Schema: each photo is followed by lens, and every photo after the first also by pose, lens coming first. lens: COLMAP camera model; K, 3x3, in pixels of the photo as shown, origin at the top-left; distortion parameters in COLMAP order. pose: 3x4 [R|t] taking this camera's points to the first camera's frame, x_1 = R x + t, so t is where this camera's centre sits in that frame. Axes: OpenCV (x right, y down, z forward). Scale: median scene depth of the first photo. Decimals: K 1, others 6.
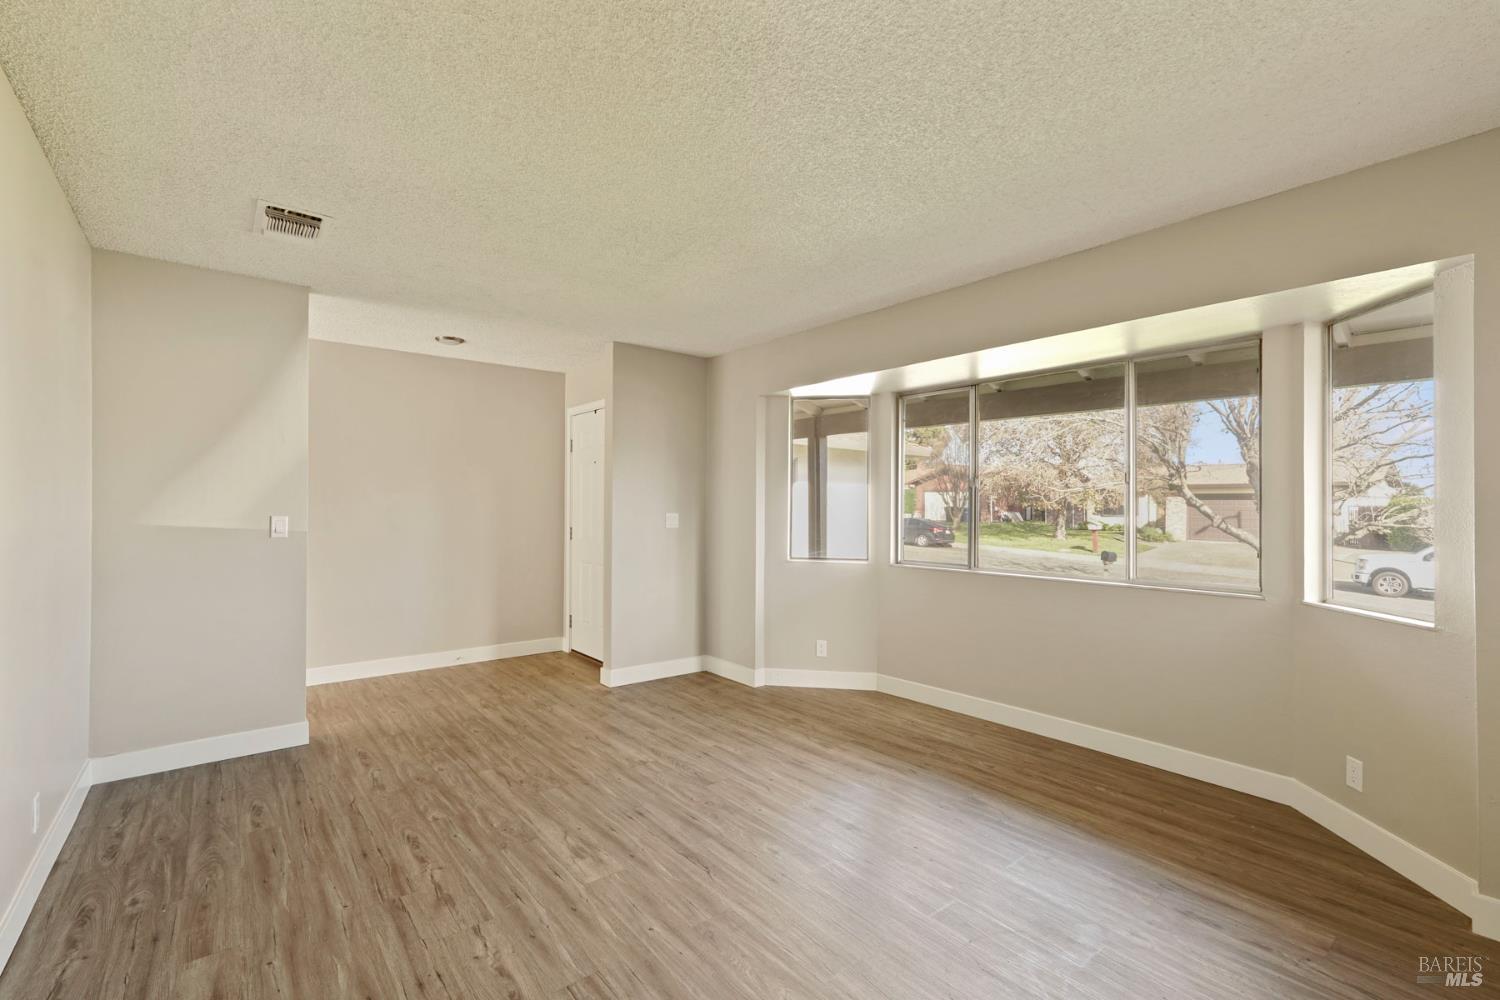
lens RADIAL K [[665.9, 0, 747.1], [0, 665.9, 498.3], [0, 0, 1]] dist [-0.015201, 0.007722]
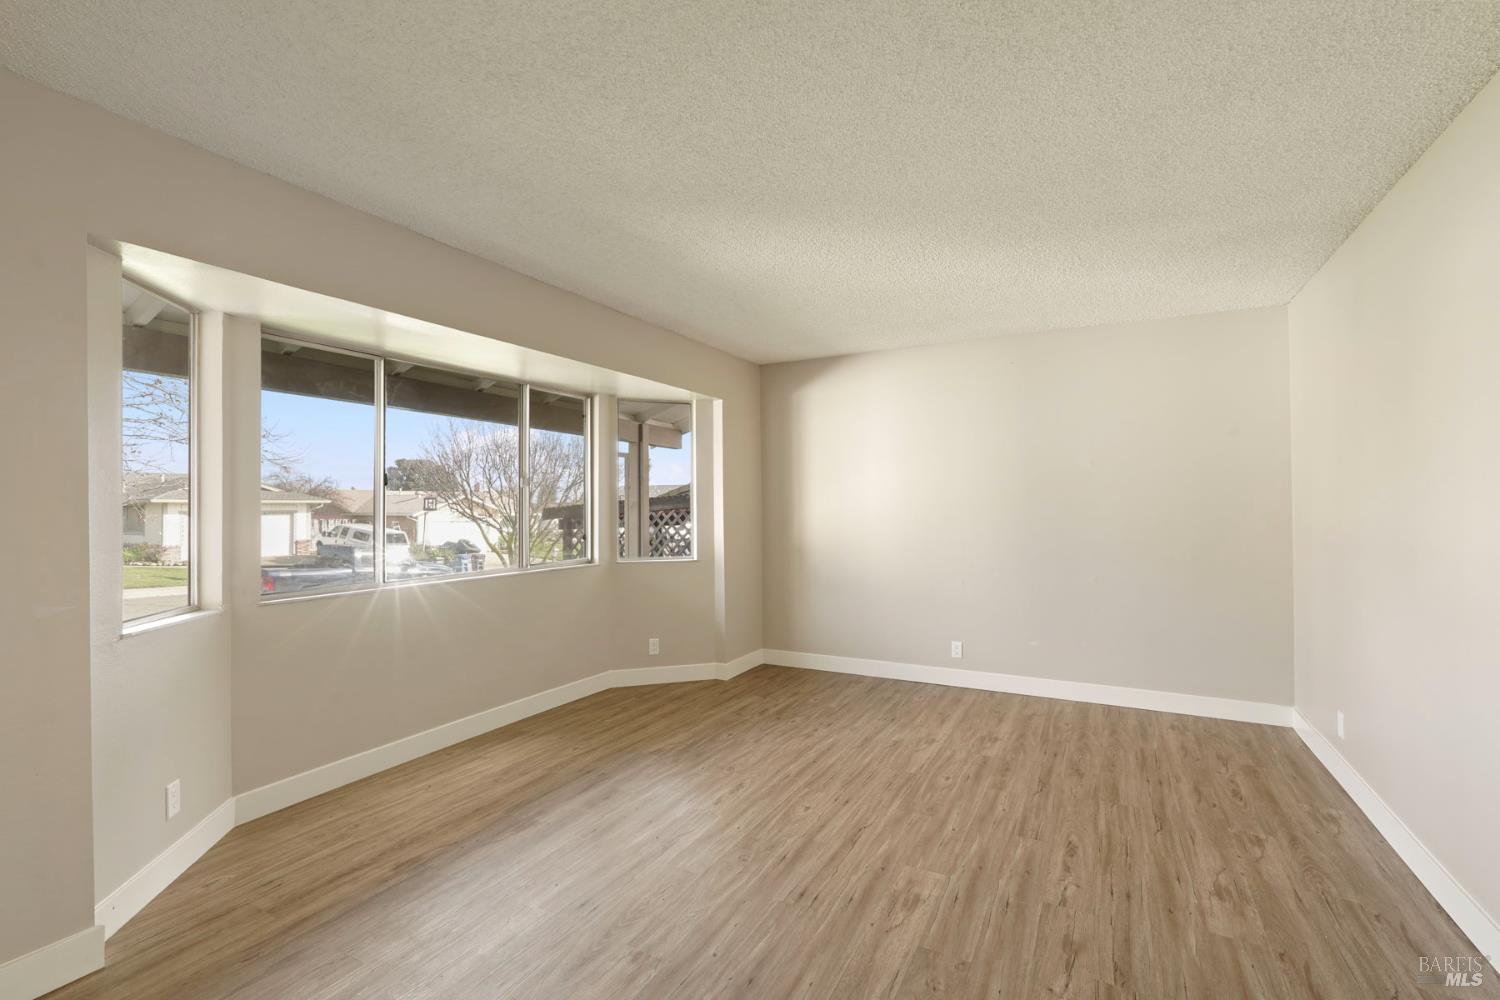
lens RADIAL K [[683.1, 0, 744.4], [0, 683.1, 513.4], [0, 0, 1]] dist [-0.017516, 0.008712]
pose [[-0.396372, -0.011320, 0.918020, -1.007884], [-0.007379, 0.999931, 0.009144, 0.015530], [-0.918060, -0.003150, -0.396428, 1.599145]]
